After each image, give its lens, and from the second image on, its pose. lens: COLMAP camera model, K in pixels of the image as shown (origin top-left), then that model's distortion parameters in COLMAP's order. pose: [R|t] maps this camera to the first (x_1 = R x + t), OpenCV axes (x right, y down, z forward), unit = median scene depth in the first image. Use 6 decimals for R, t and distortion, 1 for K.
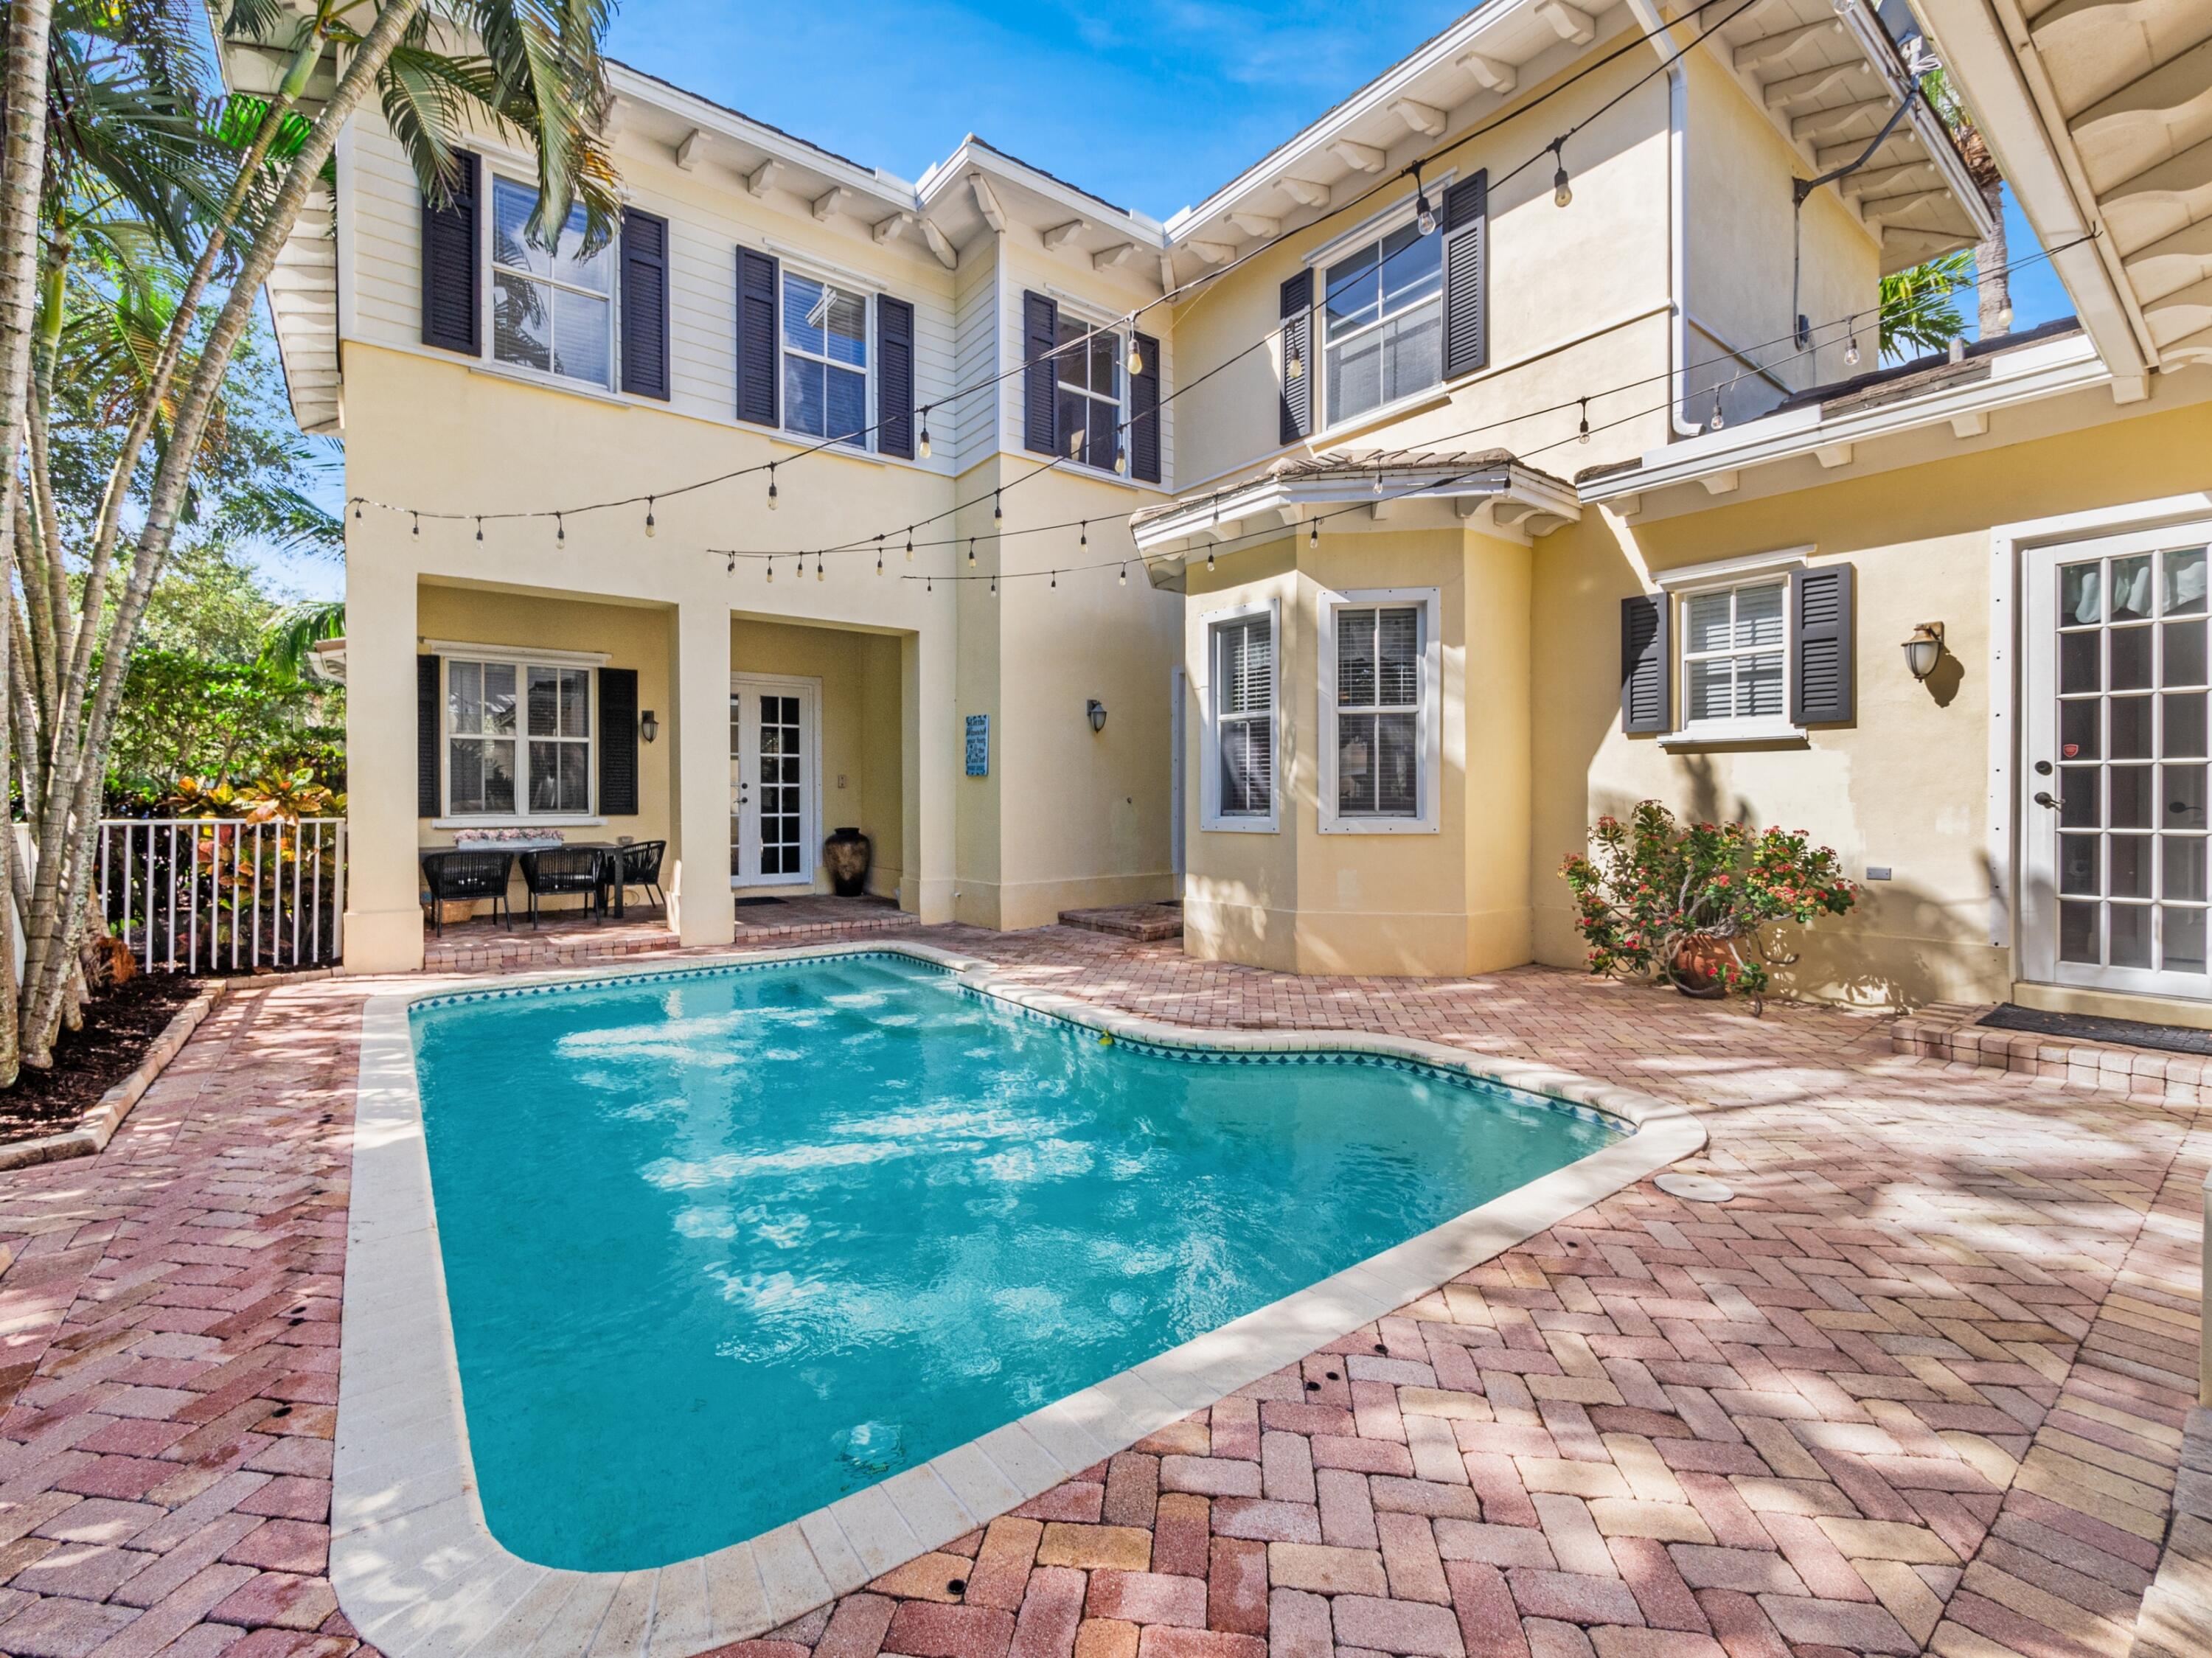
lens RADIAL K [[962.9, 0, 1099.6], [0, 962.9, 804.5], [0, 0, 1]] dist [-0.003850, 0.000003]
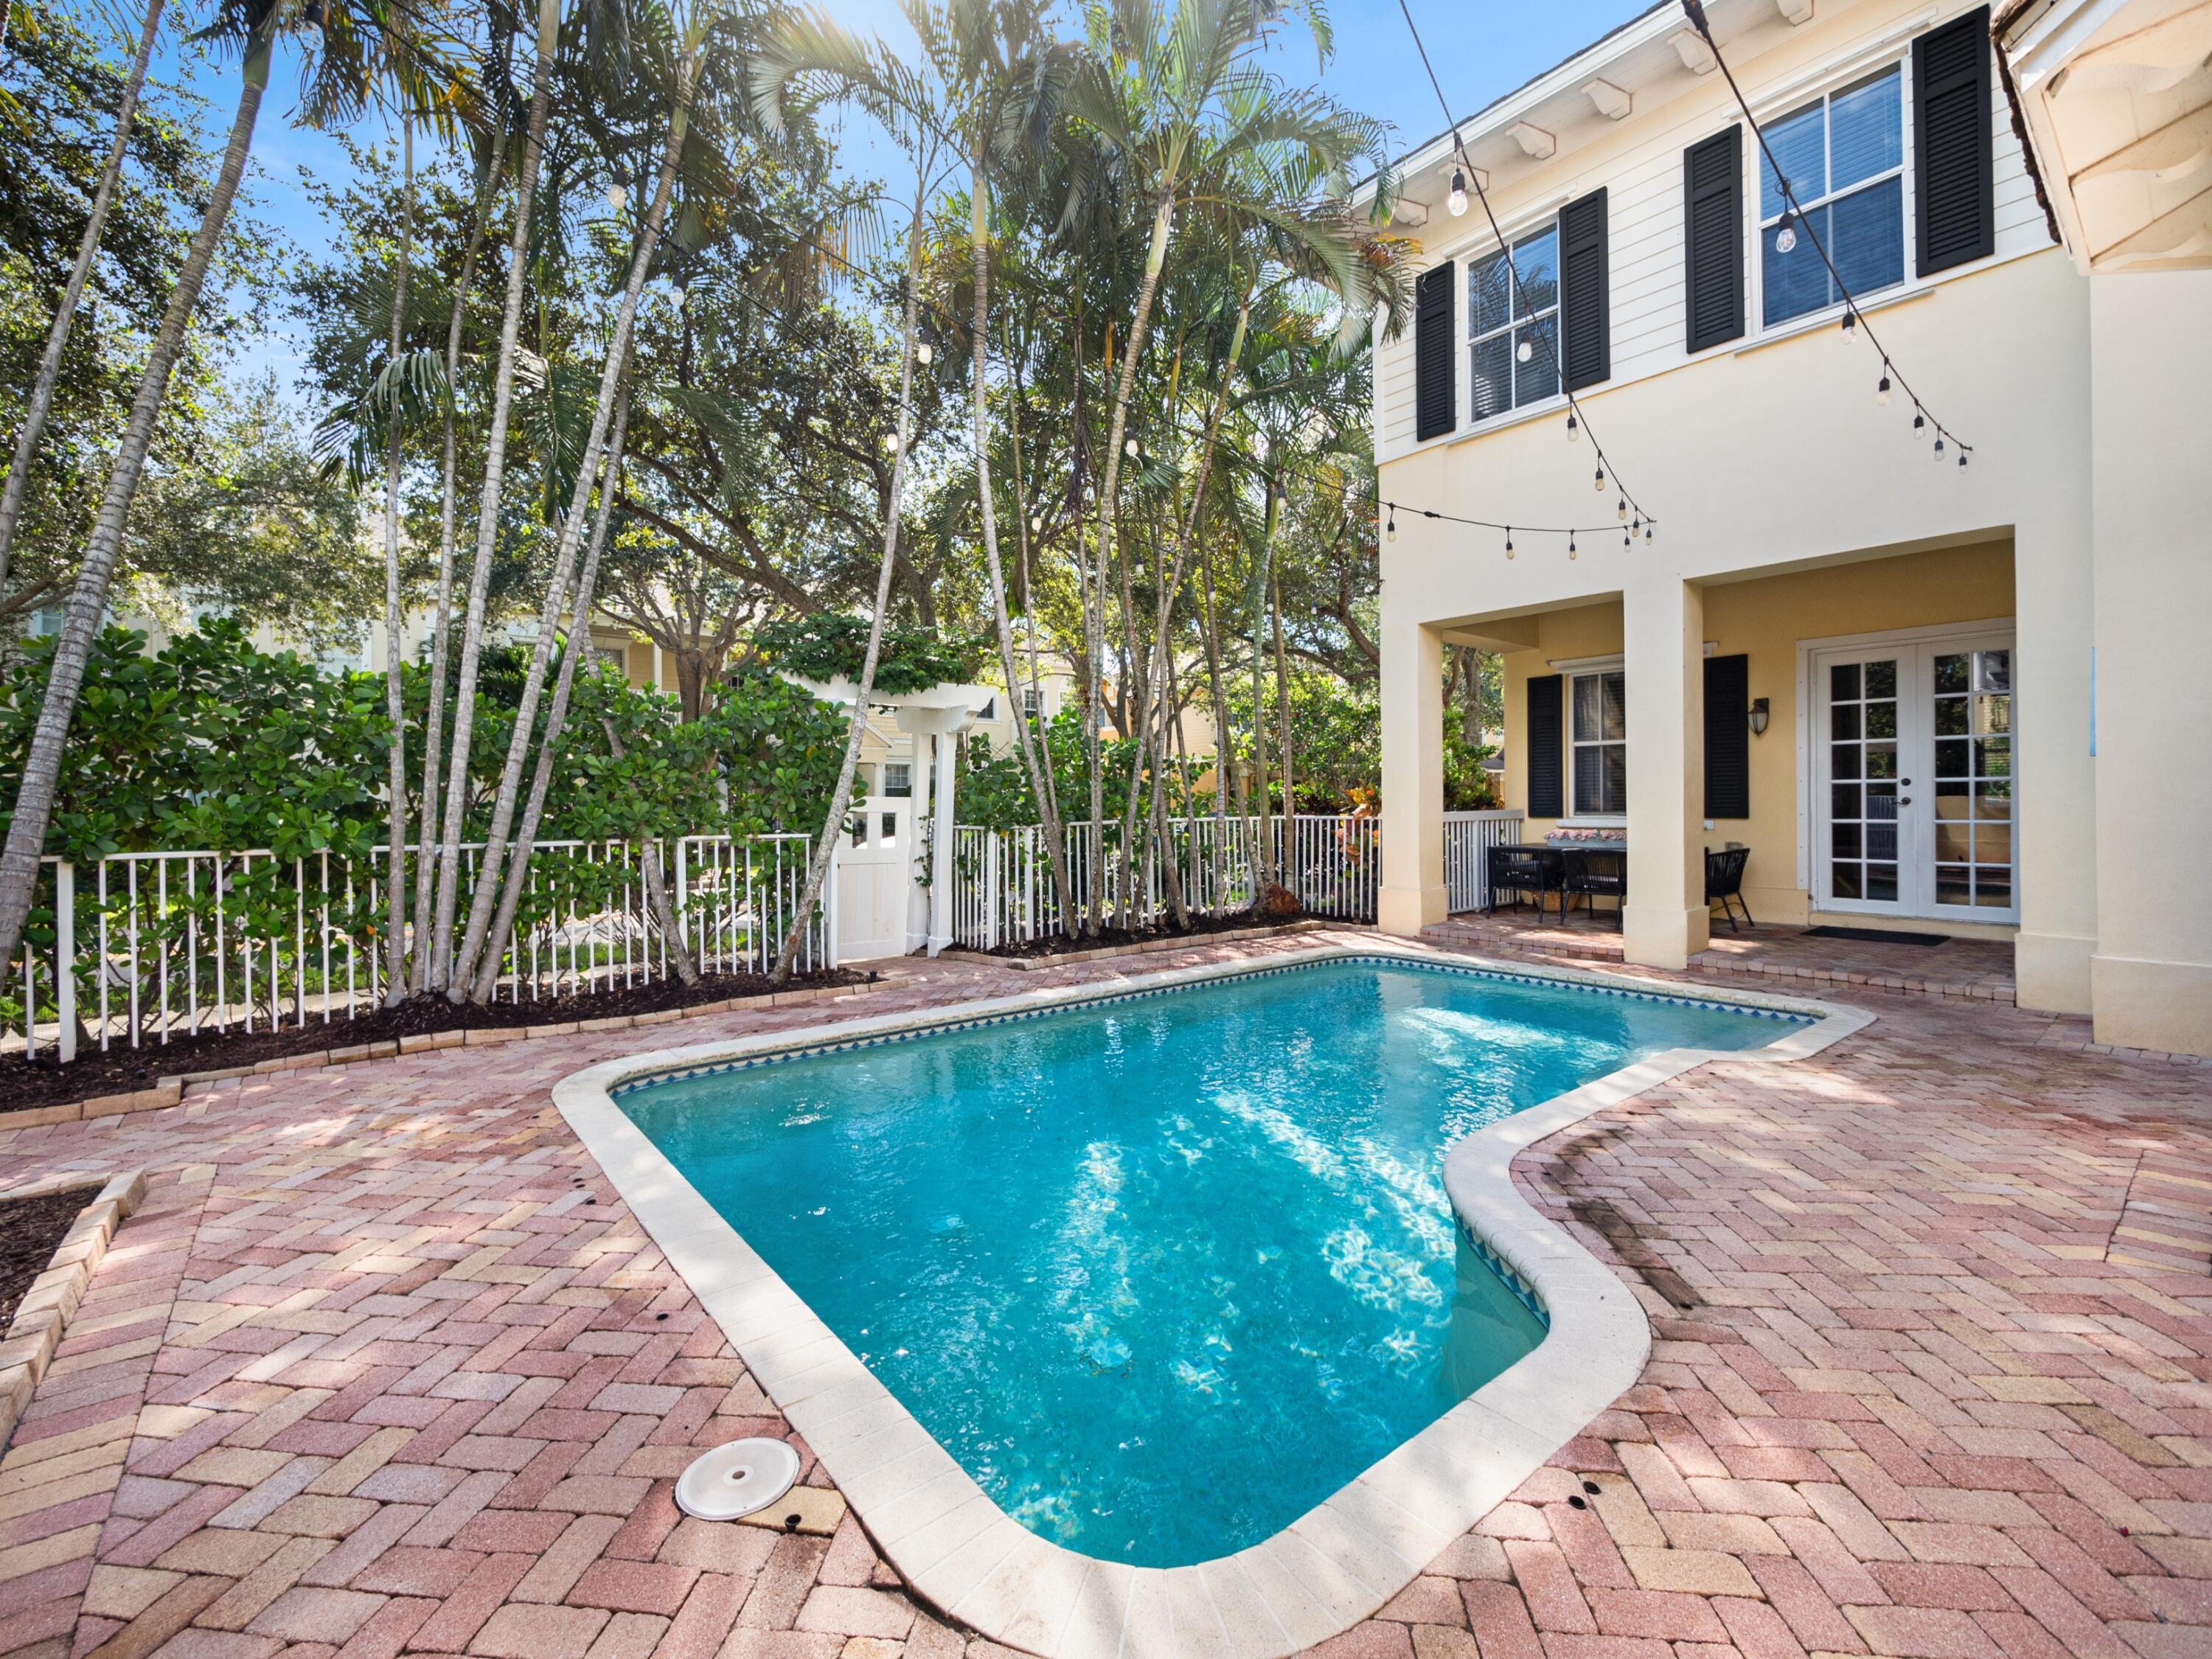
lens RADIAL K [[962.9, 0, 1099.6], [0, 962.9, 805.0], [0, 0, 1]] dist [-0.003850, 0.000003]
pose [[0.016908, -0.002486, -0.999854, 0.477028], [0.004120, 0.999989, -0.002417, -0.002416], [0.999849, -0.004078, 0.016918, 0.479799]]
